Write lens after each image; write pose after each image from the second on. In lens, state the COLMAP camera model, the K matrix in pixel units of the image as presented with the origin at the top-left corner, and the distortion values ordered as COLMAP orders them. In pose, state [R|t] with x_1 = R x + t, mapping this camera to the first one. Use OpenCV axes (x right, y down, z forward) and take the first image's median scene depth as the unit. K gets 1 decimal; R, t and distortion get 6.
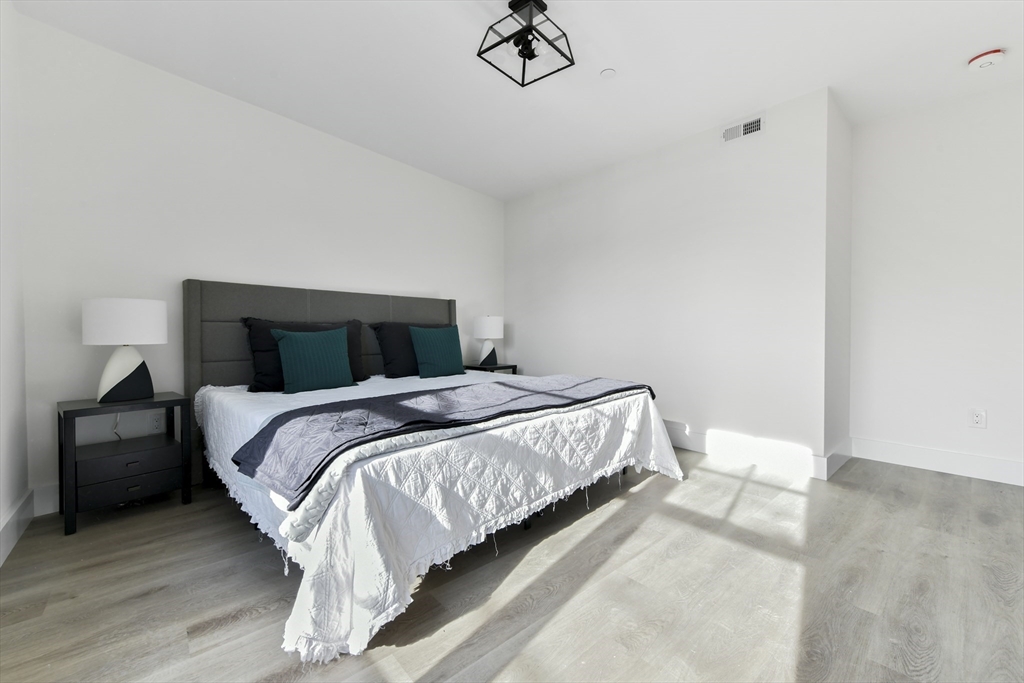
lens RADIAL K [[415.4, 0, 516.7], [0, 415.4, 336.8], [0, 0, 1]] dist [-0.000501, 0.001094]
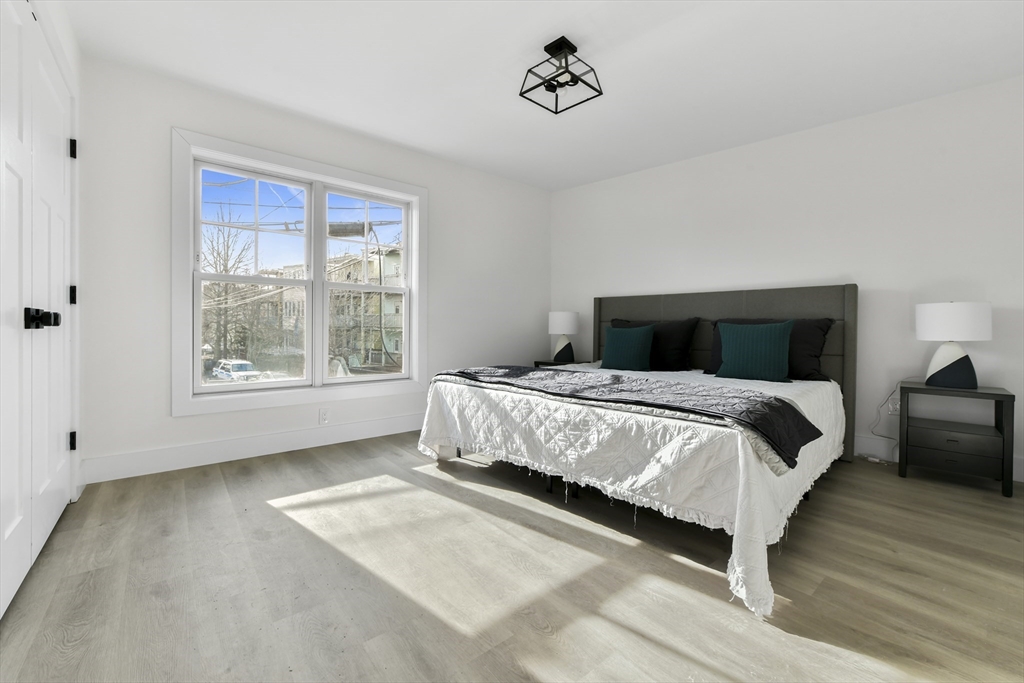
lens RADIAL K [[415.4, 0, 516.7], [0, 415.4, 336.8], [0, 0, 1]] dist [-0.000501, 0.001094]
pose [[-0.037248, 0.018545, -0.999134, 1.227417], [-0.017732, 0.999658, 0.019216, -0.003414], [0.999149, 0.018432, -0.036906, 0.955596]]
